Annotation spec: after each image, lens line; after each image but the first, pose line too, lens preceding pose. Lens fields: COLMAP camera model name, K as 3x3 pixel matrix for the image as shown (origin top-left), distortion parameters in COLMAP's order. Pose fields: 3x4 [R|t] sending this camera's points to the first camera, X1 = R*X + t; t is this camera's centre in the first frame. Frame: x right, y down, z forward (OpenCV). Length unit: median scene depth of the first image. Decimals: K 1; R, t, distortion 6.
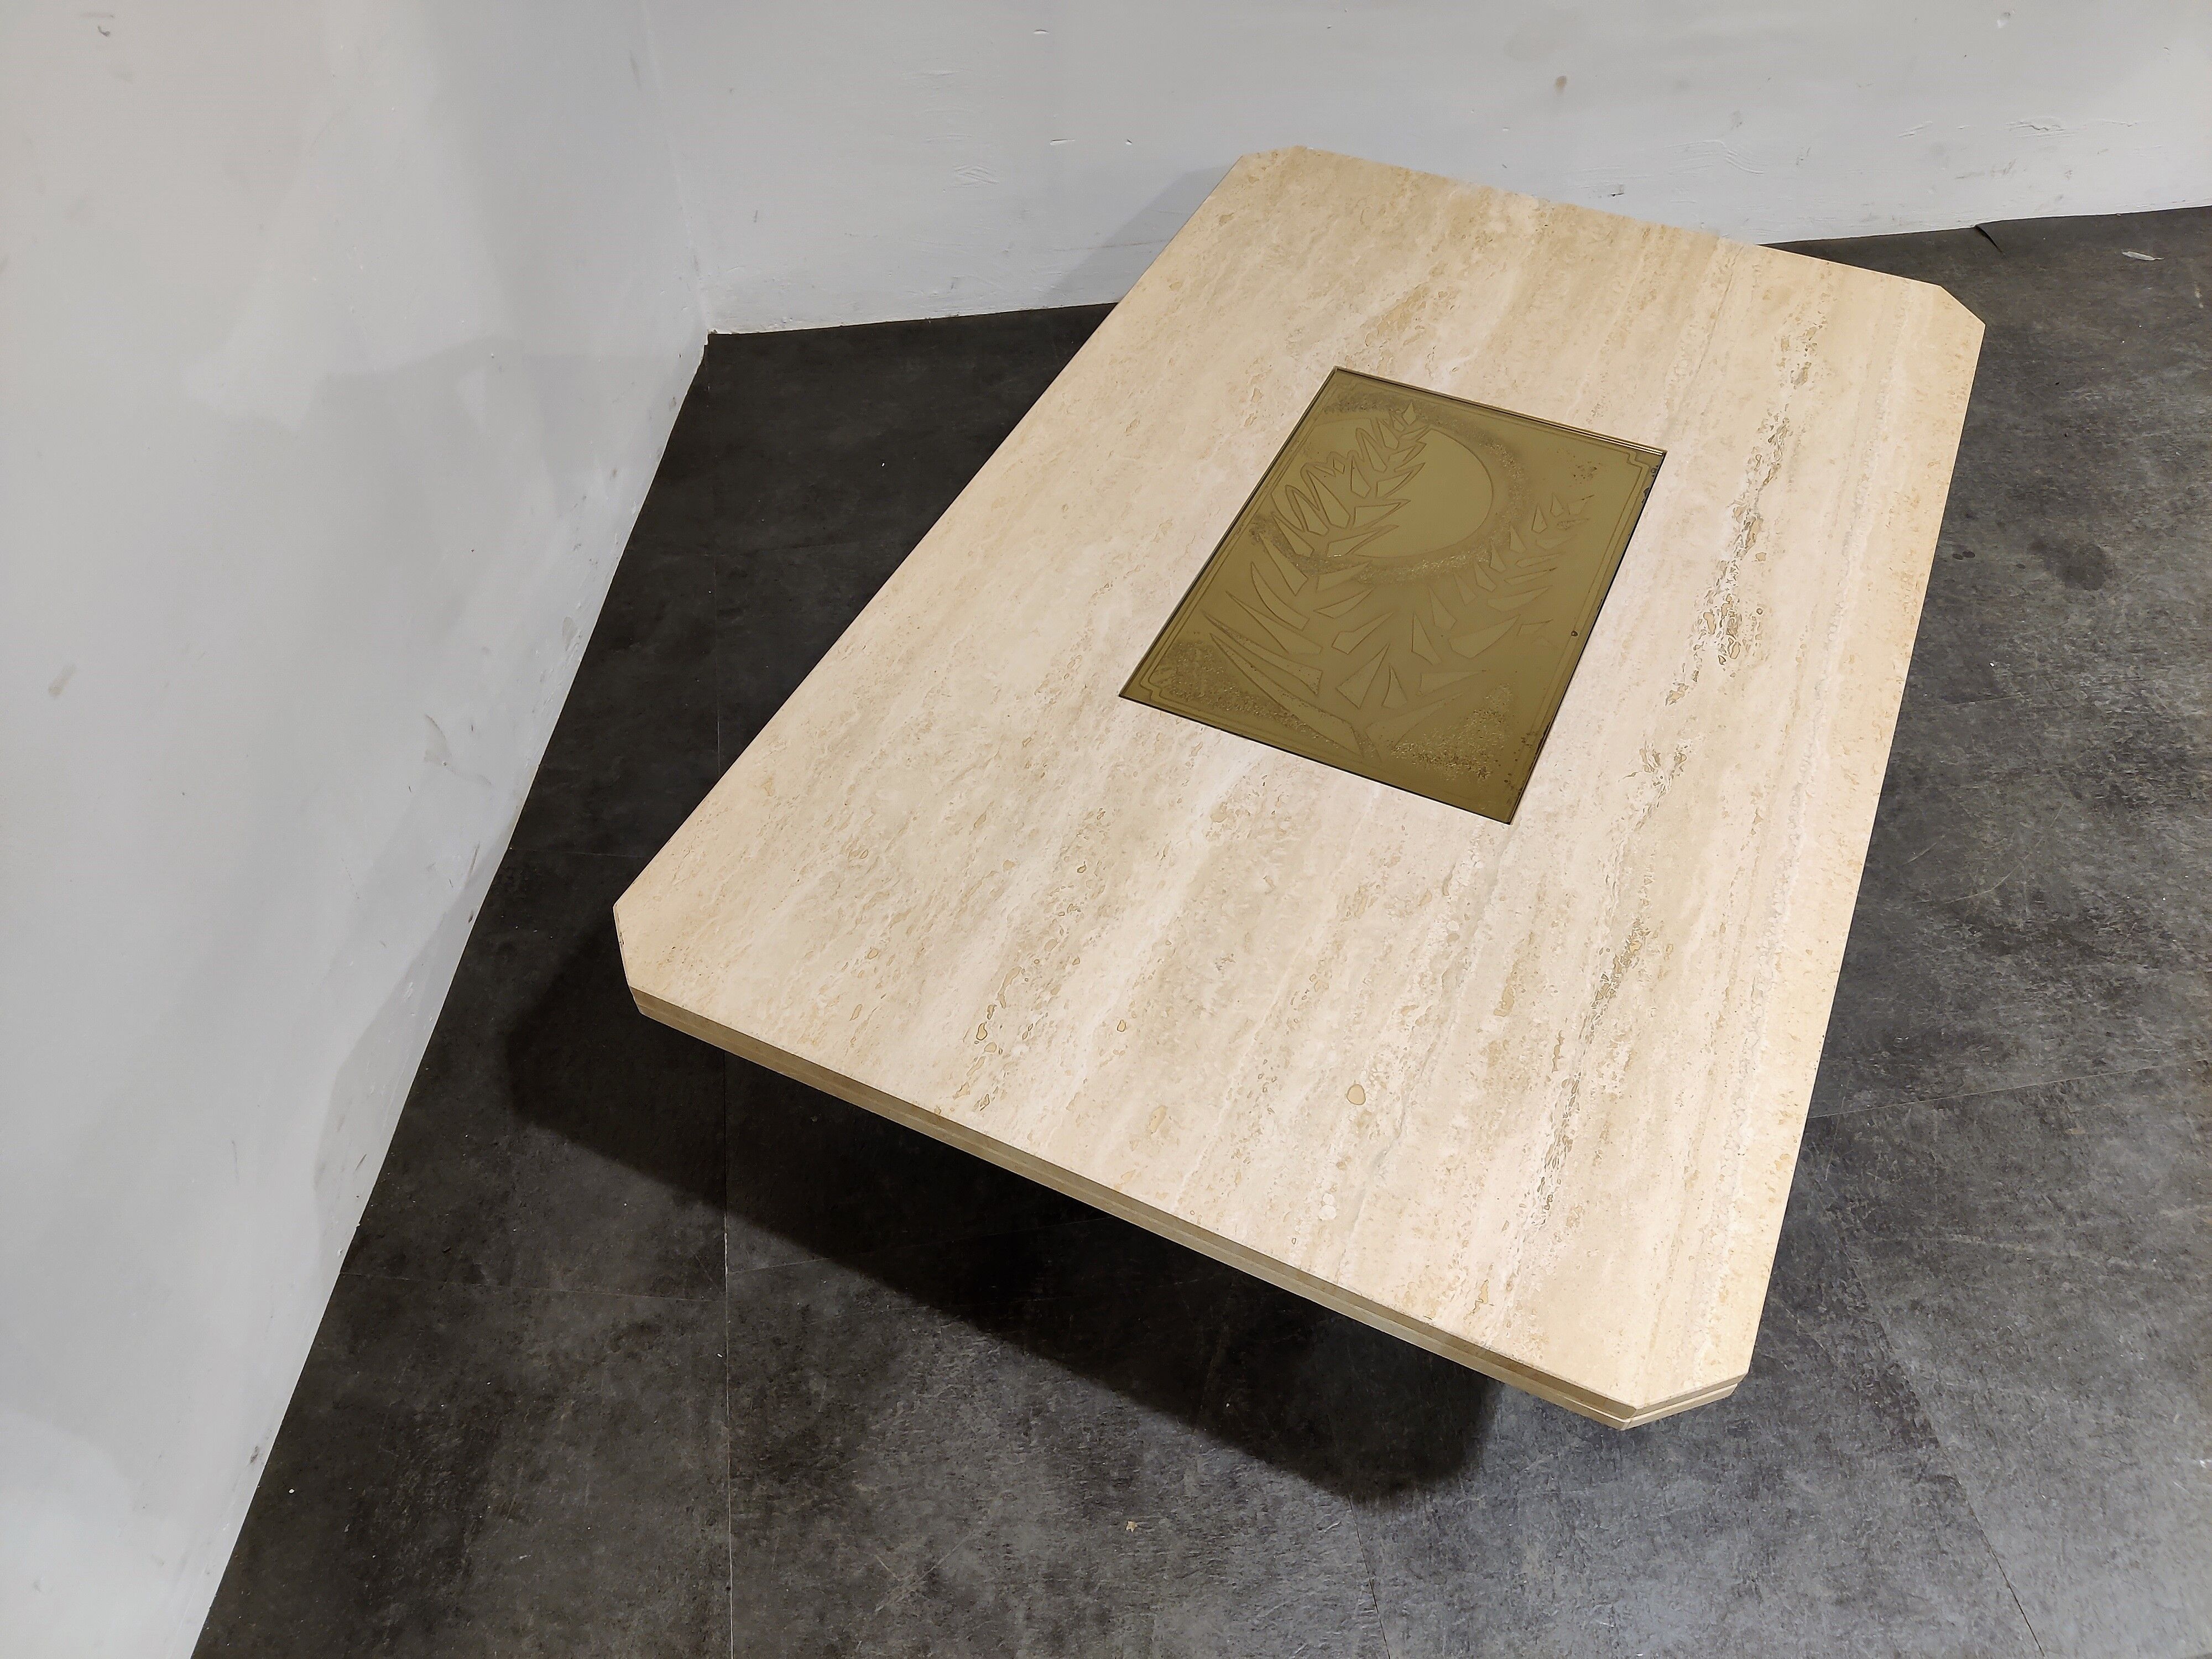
lens RADIAL K [[1731.9, 0, 1098.5], [0, 1731.9, 851.1], [0, 0, 1]] dist [0.011072, -0.046286]
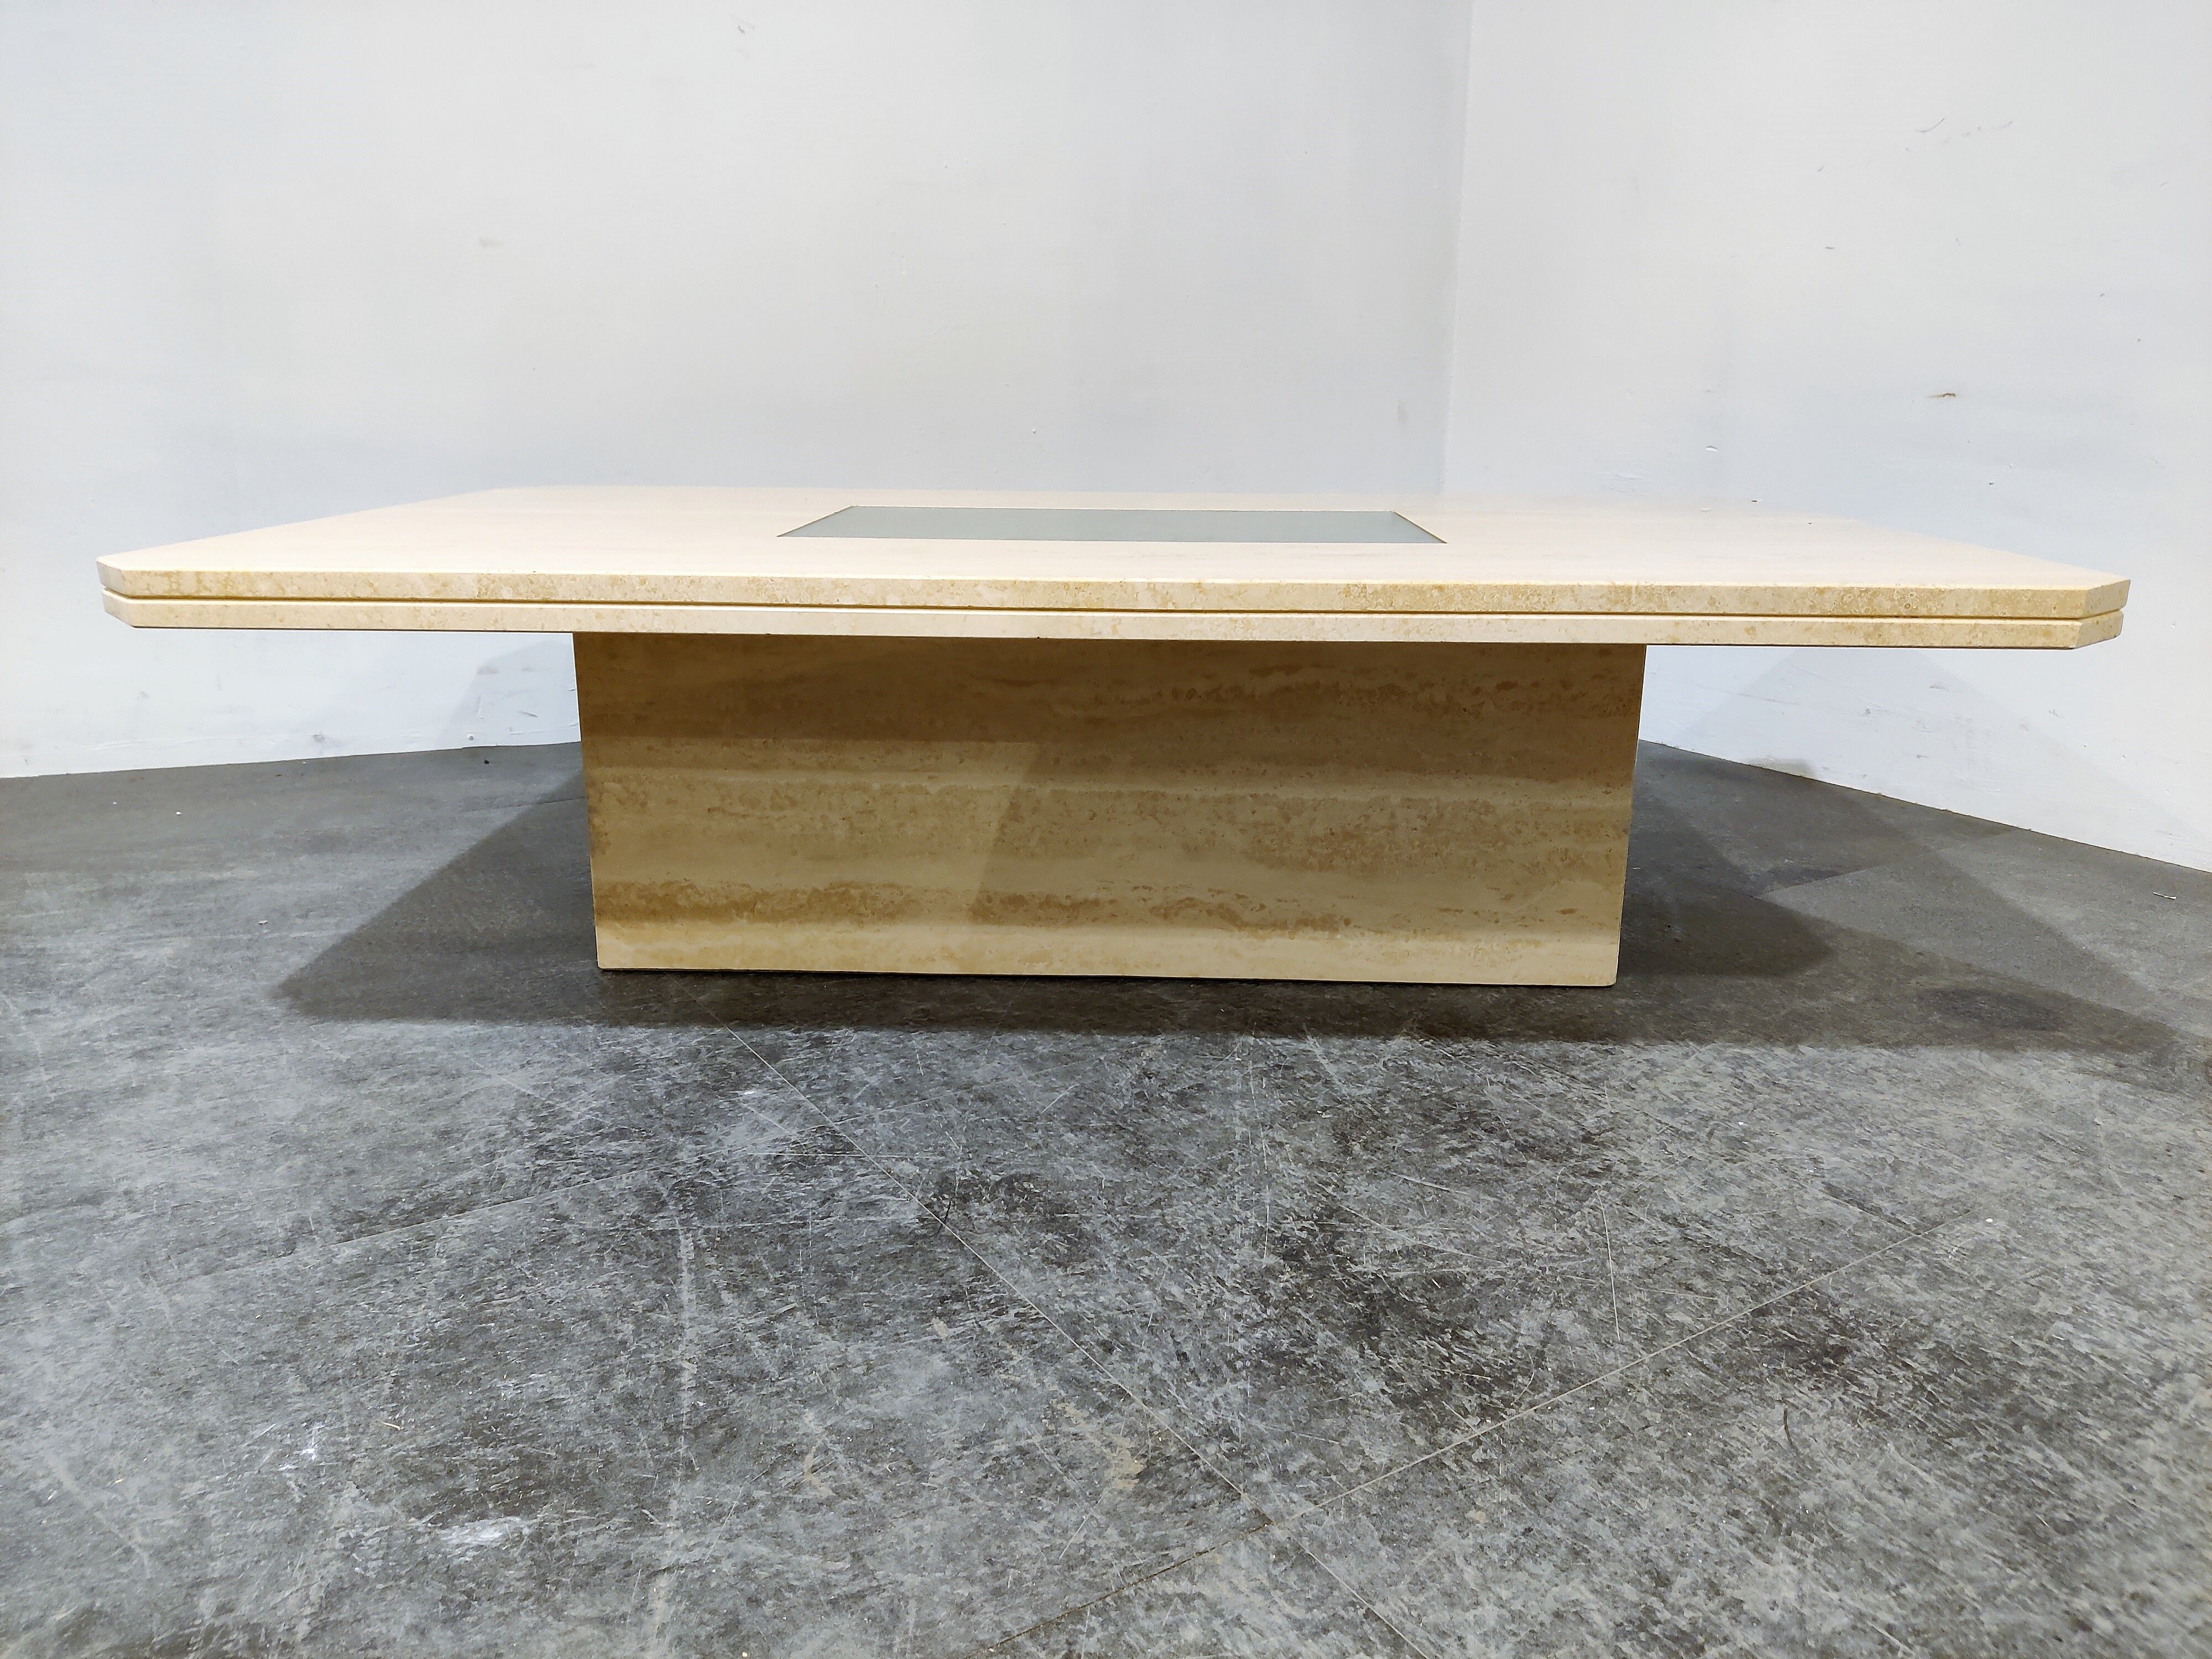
lens RADIAL K [[1731.9, 0, 1084.2], [0, 1731.9, 830.9], [0, 0, 1]] dist [0.011072, -0.046286]
pose [[0.383266, 0.241206, -0.891587, 1.164017], [-0.707293, 0.697445, -0.115359, 0.086940], [0.594007, 0.674826, 0.437910, 0.728810]]
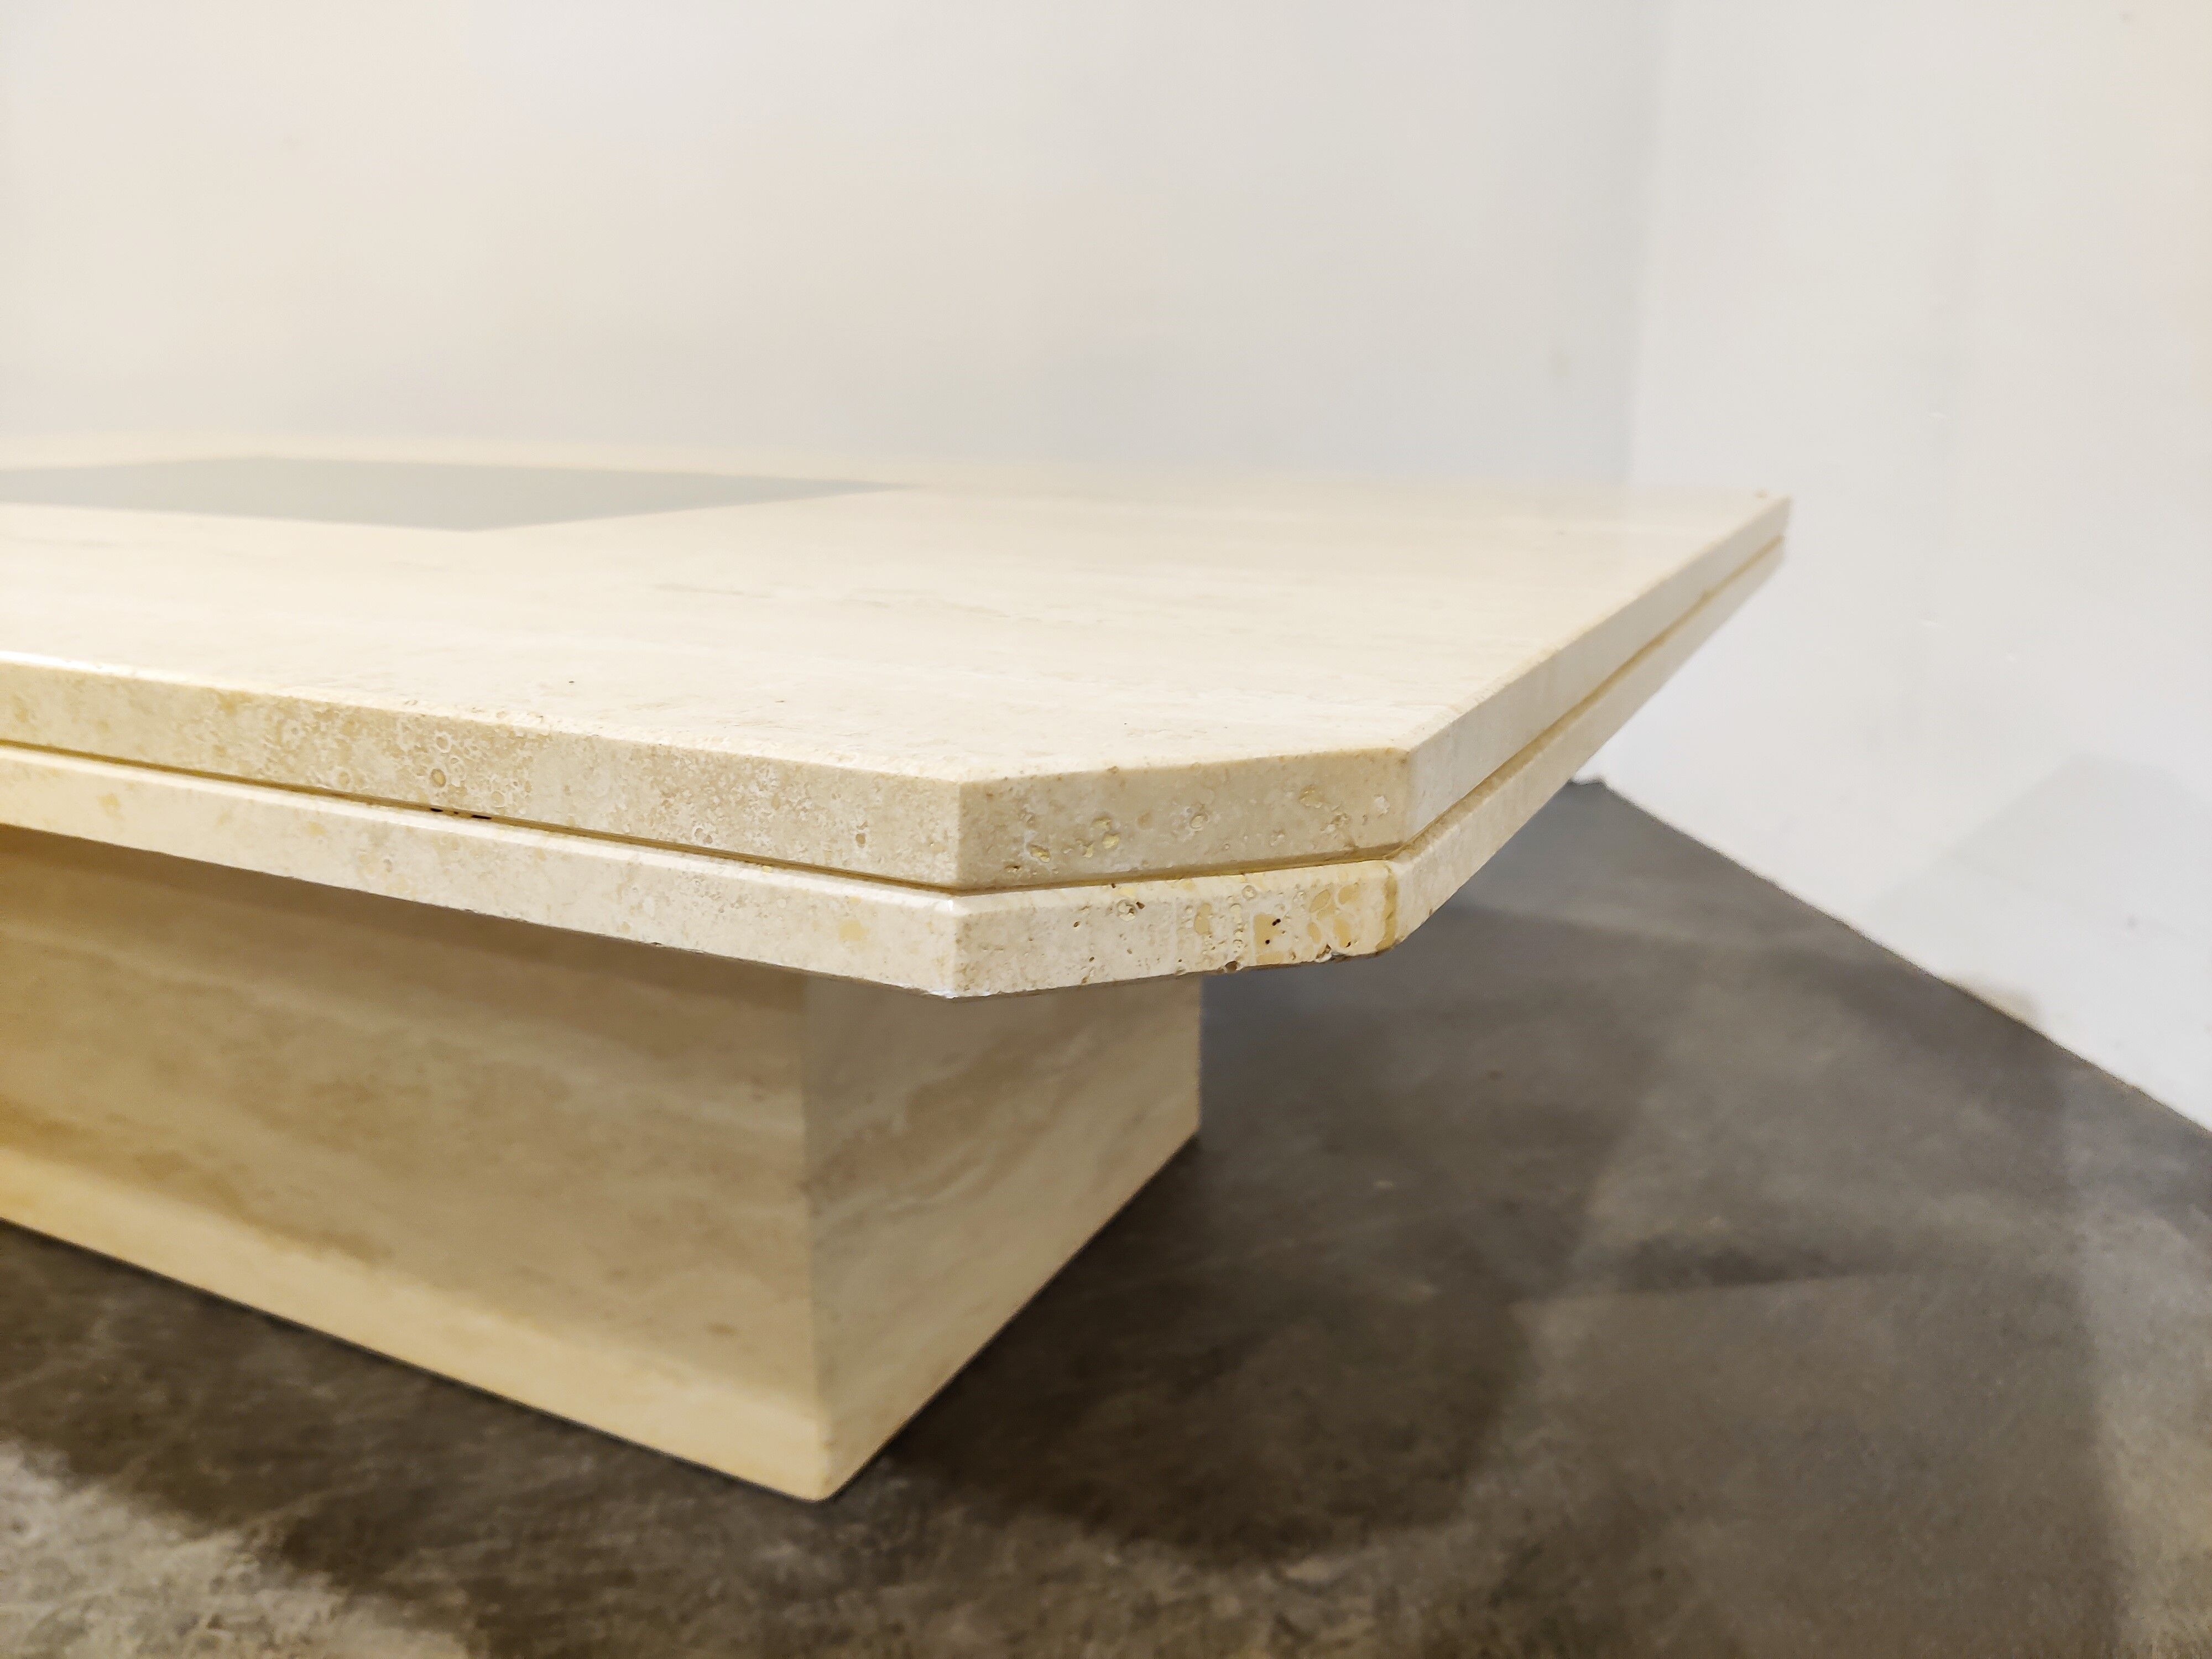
lens RADIAL K [[1731.9, 0, 1118.9], [0, 1731.9, 827.2], [0, 0, 1]] dist [0.011072, -0.046286]
pose [[-0.012864, 0.259319, -0.965706, 0.819802], [-0.769234, 0.614465, 0.175248, -0.422496], [0.638837, 0.745108, 0.191573, 1.222891]]
